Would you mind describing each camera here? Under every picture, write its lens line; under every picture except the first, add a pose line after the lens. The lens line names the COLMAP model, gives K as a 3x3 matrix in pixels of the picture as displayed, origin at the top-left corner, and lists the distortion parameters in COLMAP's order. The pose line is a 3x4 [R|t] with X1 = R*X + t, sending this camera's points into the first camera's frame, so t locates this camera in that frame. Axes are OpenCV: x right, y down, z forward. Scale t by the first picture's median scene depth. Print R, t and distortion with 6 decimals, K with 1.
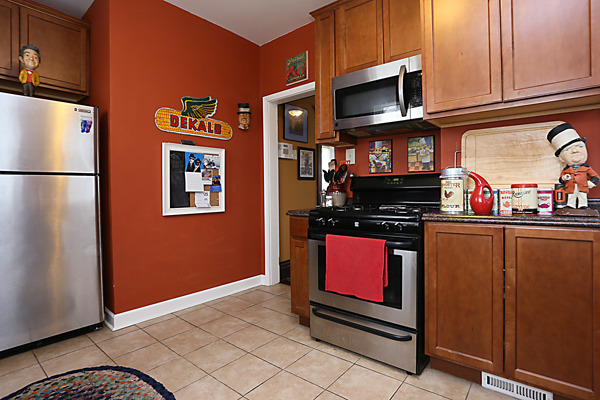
lens RADIAL K [[312.4, 0, 302.4], [0, 312.4, 193.8], [0, 0, 1]] dist [-0.001196, 0.000187]
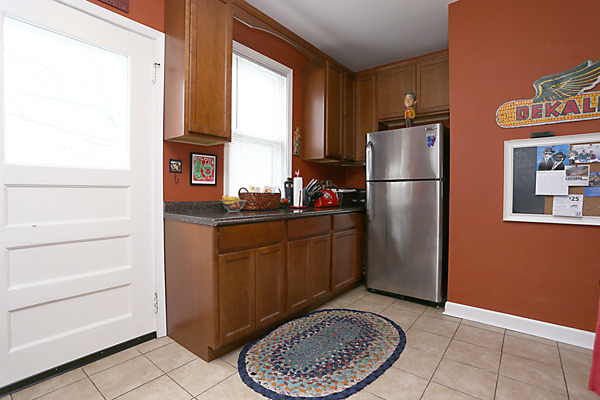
lens RADIAL K [[302.0, 0, 300.1], [0, 302.0, 198.1], [0, 0, 1]] dist [-0.029400, 0.008109]
pose [[0.017329, 0.030041, -0.999398, 0.415386], [-0.014588, 0.999450, 0.029789, -0.013605], [0.999743, 0.014063, 0.017757, 0.380823]]
